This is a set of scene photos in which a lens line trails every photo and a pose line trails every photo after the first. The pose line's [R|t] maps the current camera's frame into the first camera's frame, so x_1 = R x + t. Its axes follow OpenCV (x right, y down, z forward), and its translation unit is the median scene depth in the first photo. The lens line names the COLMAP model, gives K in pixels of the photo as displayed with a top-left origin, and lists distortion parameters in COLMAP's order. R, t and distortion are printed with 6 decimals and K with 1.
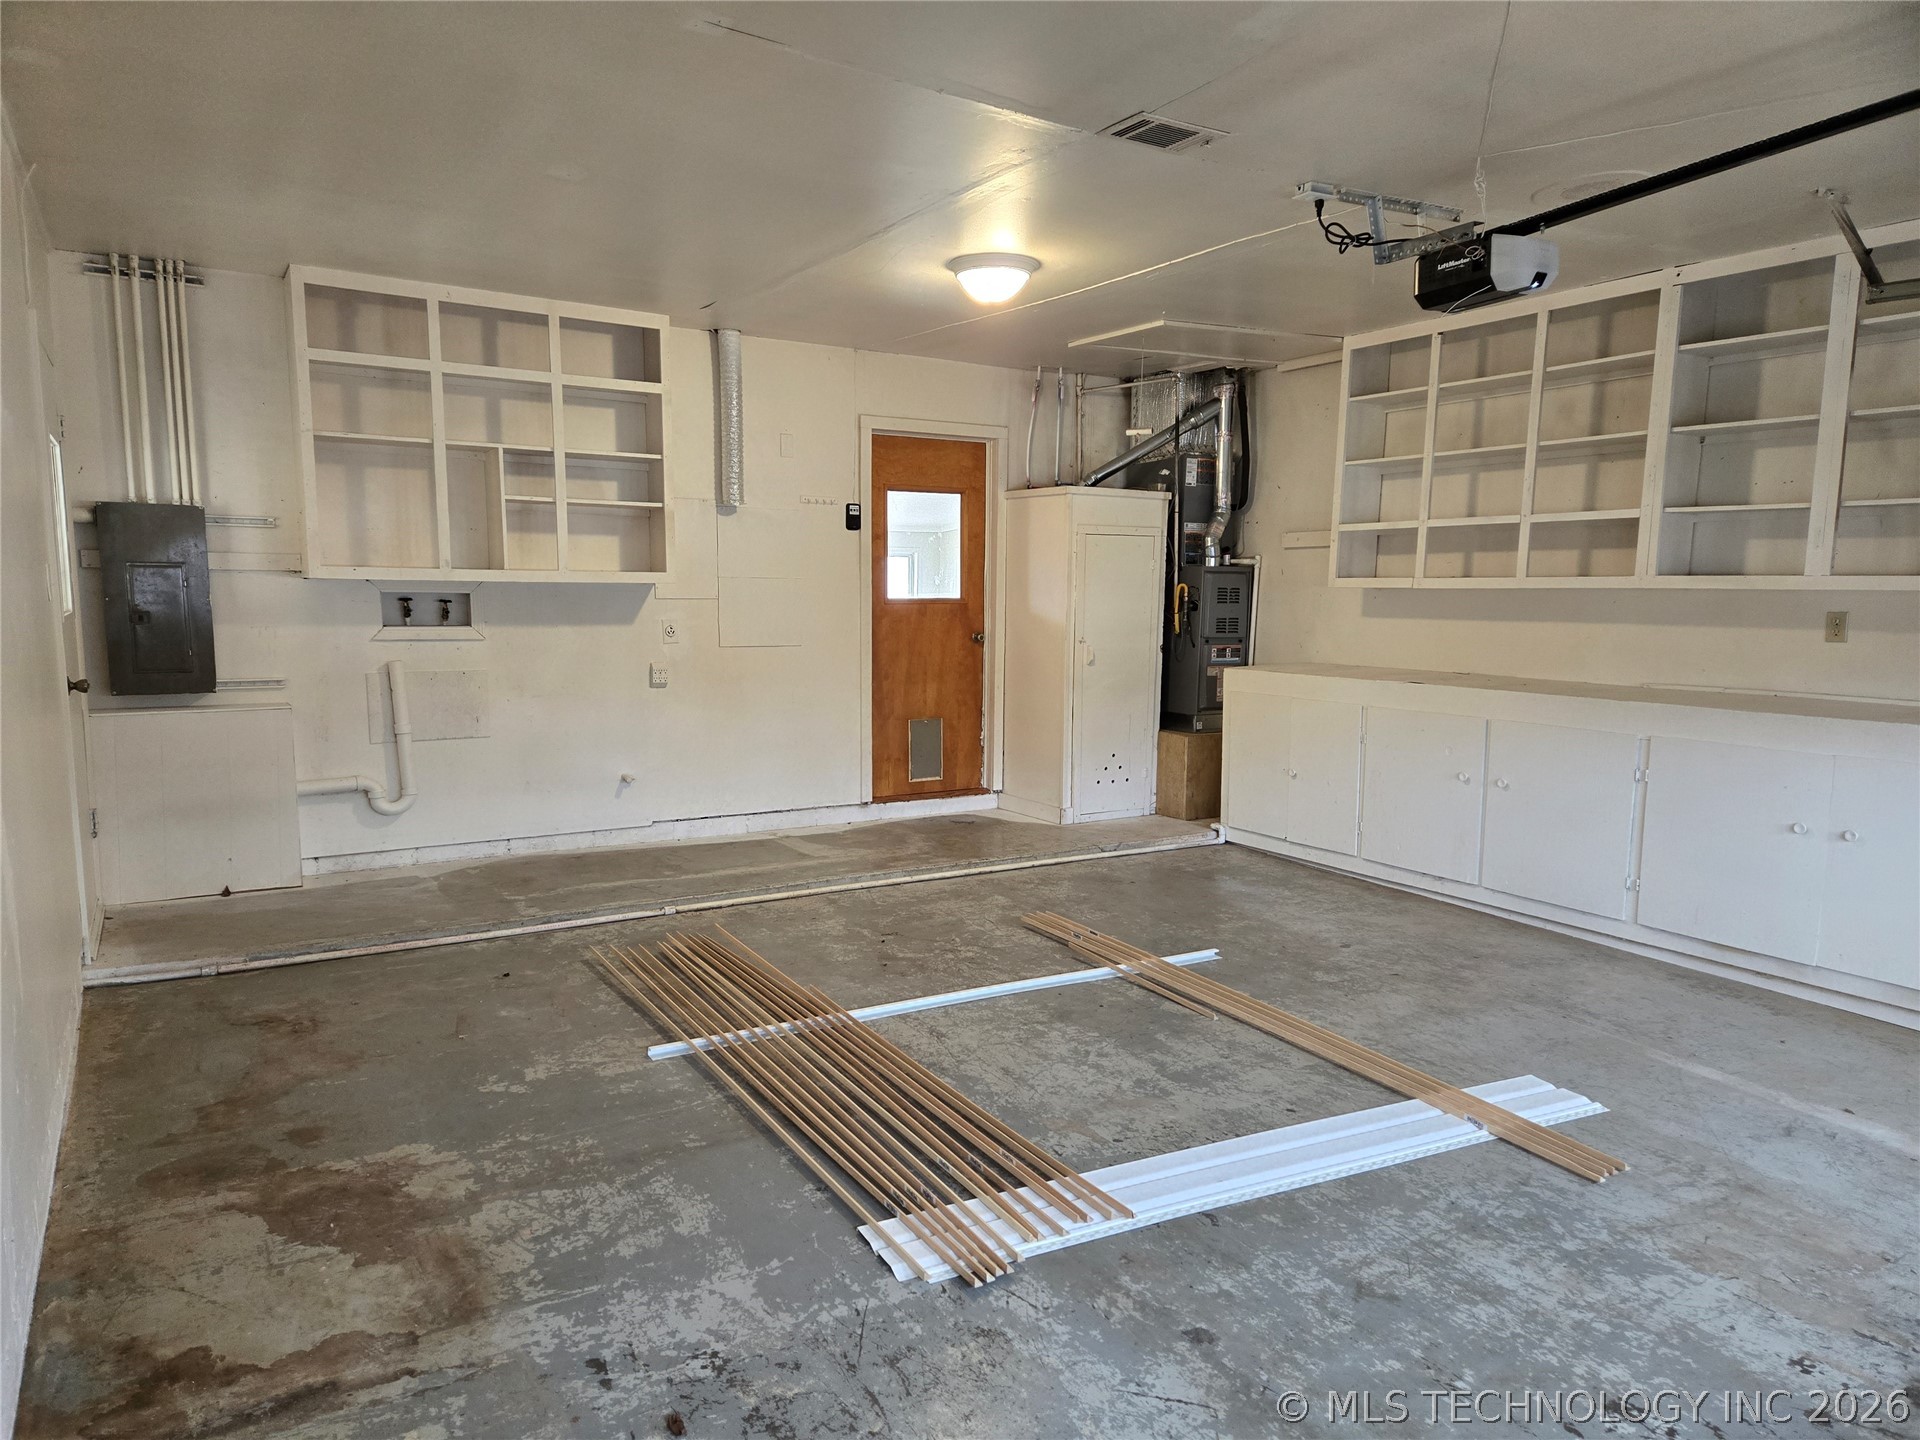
lens RADIAL K [[1267.4, 0, 954.9], [0, 1267.4, 744.4], [0, 0, 1]] dist [0.084088, -0.069793]
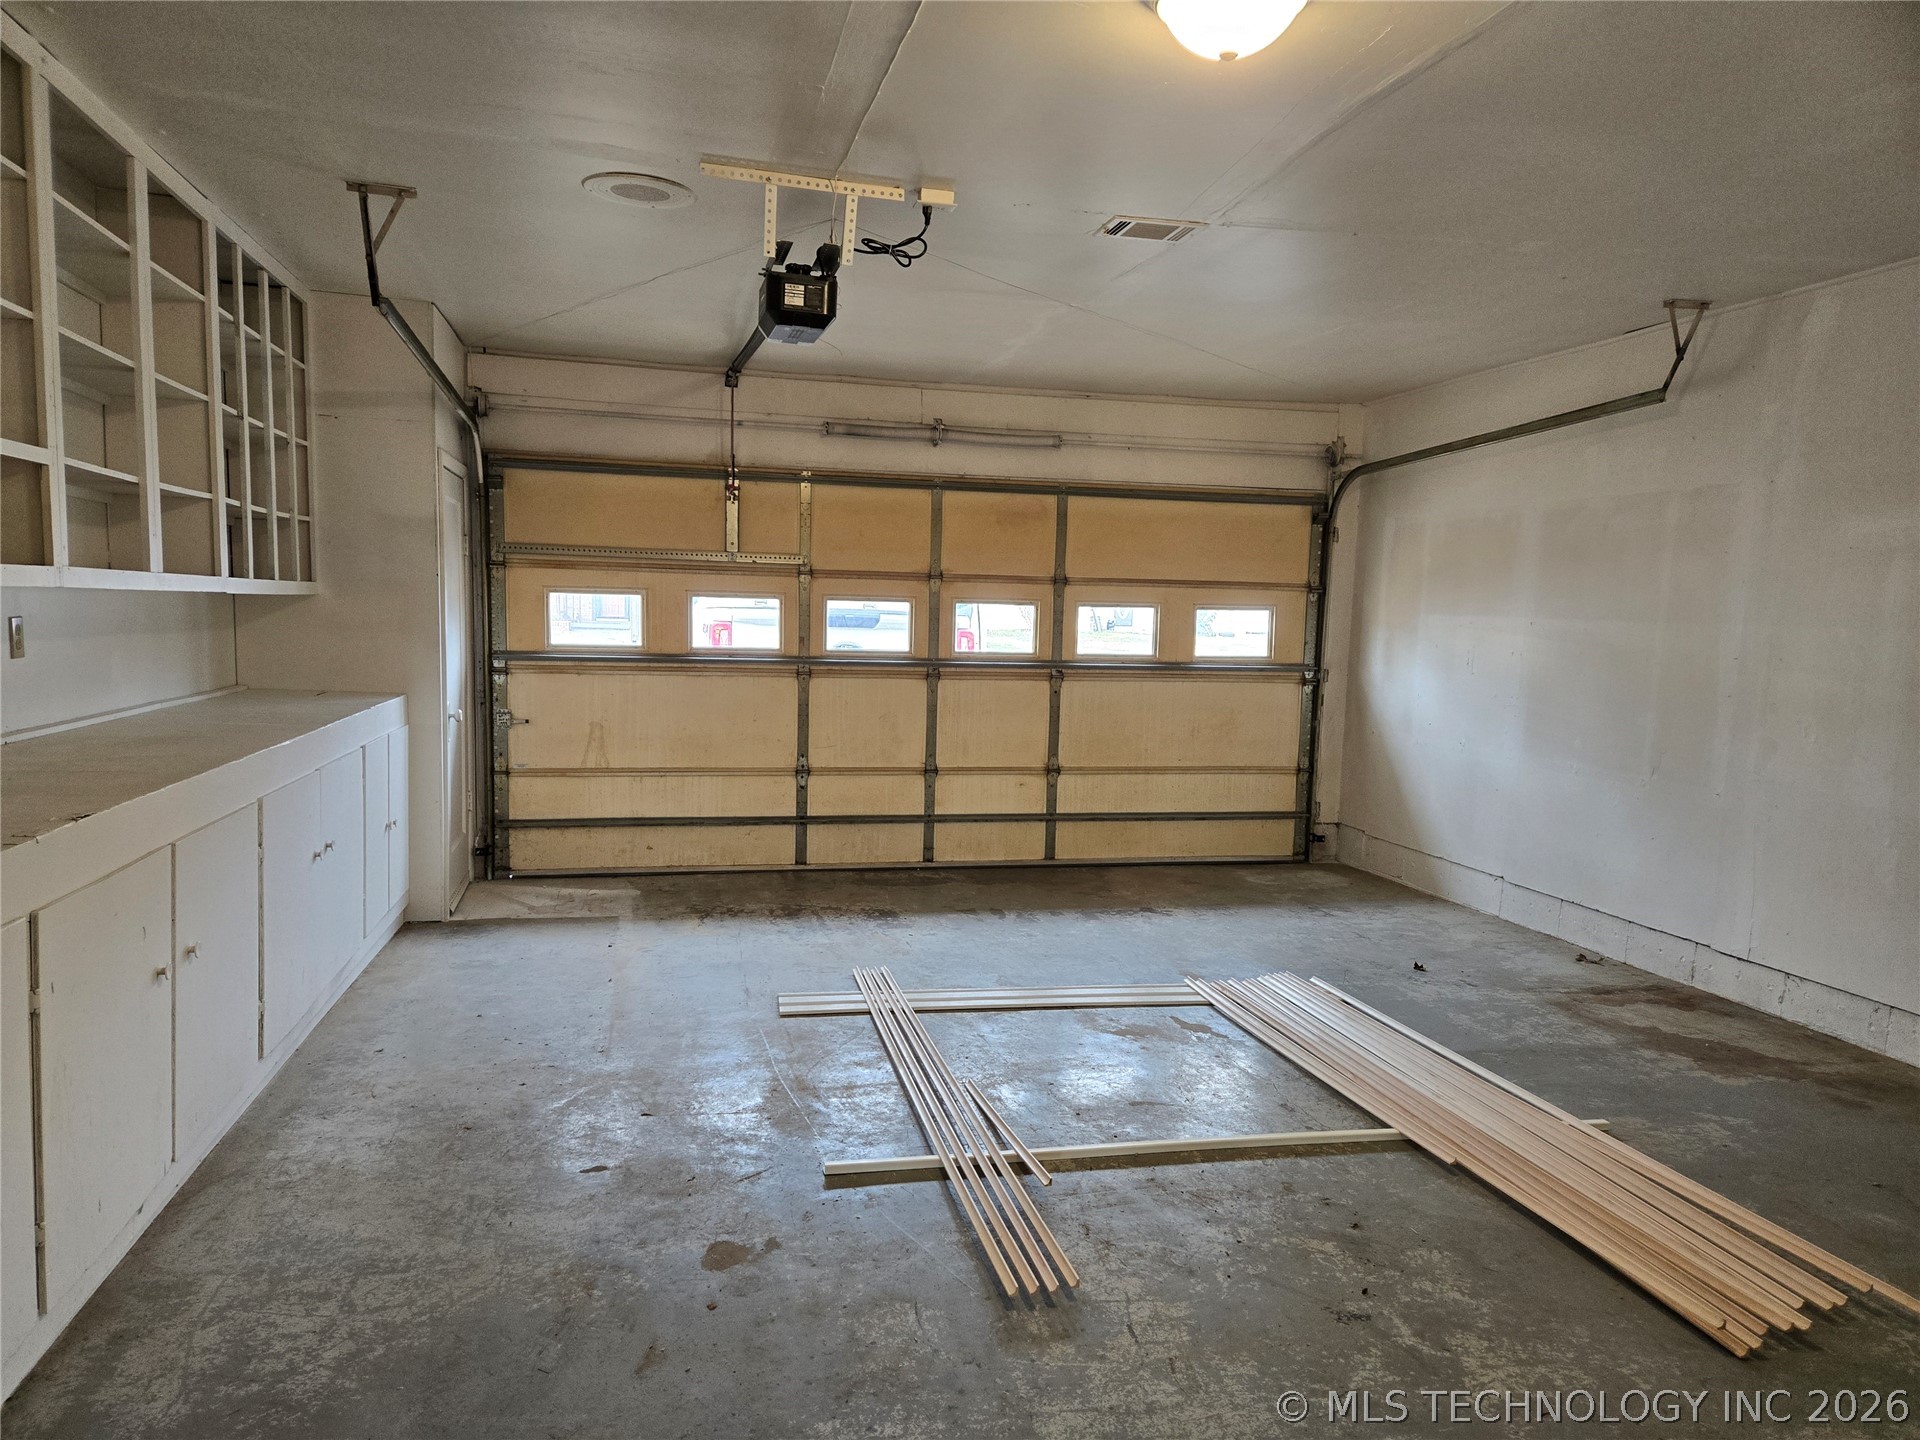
lens RADIAL K [[1267.4, 0, 954.9], [0, 1267.4, 744.4], [0, 0, 1]] dist [0.084088, -0.069793]
pose [[-0.947842, -0.068977, 0.311187, -0.079086], [0.002497, 0.974667, 0.223647, -0.329777], [-0.318730, 0.212759, -0.923659, 2.606365]]
